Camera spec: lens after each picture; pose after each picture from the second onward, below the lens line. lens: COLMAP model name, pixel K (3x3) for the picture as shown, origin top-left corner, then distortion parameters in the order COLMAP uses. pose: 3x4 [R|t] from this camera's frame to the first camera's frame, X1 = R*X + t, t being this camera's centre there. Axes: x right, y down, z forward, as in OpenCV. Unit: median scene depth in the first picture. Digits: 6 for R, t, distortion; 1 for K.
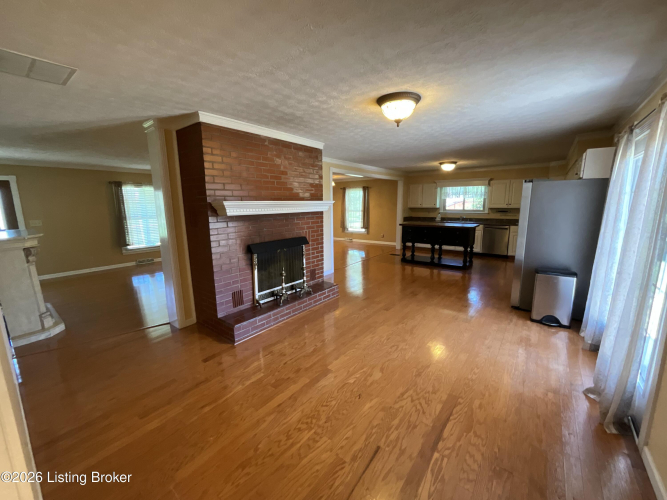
lens RADIAL K [[270.6, 0, 333.5], [0, 270.6, 250.0], [0, 0, 1]] dist [-0.000352, -0.000107]
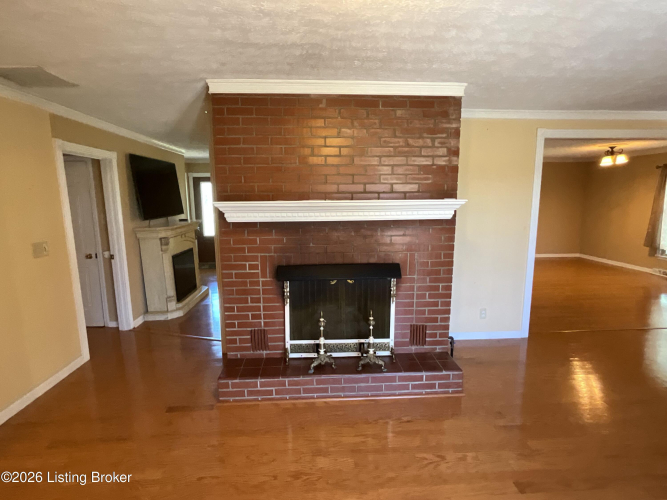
lens RADIAL K [[344.8, 0, 333.5], [0, 344.8, 250.0], [0, 0, 1]] dist [-0.002155, -0.000253]
pose [[0.659243, 0.126172, -0.741268, 0.343582], [-0.130648, 0.990047, 0.052326, -0.103125], [0.740493, 0.062350, 0.669166, 0.462403]]
